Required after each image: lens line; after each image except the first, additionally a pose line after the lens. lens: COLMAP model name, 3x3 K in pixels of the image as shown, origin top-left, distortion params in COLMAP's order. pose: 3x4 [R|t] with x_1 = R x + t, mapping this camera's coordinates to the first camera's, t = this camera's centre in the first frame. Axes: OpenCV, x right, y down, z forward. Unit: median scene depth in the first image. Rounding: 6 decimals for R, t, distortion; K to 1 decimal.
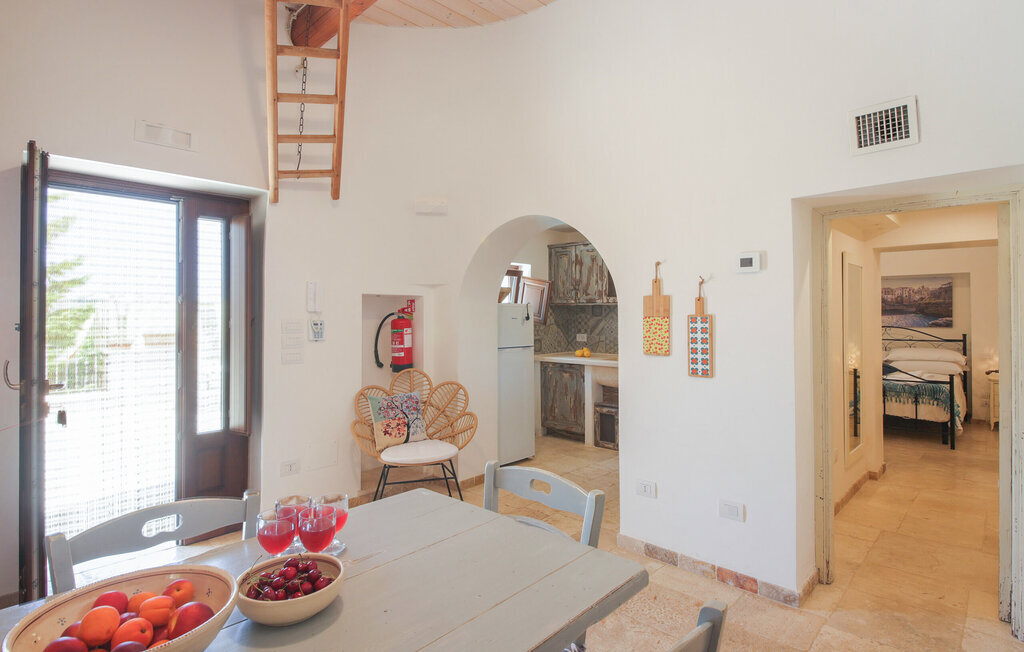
lens RADIAL K [[561.0, 0, 512.0], [0, 561.0, 326.0], [0, 0, 1]] dist [-0.000026, -0.000150]
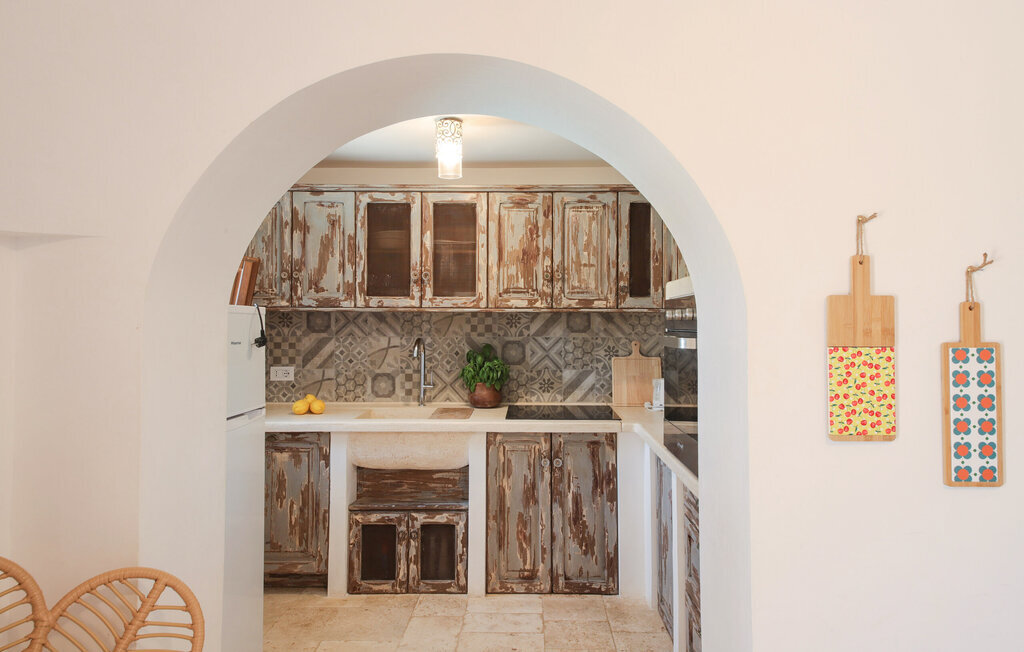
lens RADIAL K [[660.3, 0, 512.2], [0, 660.3, 313.6], [0, 0, 1]] dist [0.025134, -0.002196]
pose [[0.734768, 0.013527, 0.678184, -0.150312], [0.008786, 0.999527, -0.029455, -0.016348], [-0.678262, 0.027601, 0.734302, 0.461757]]
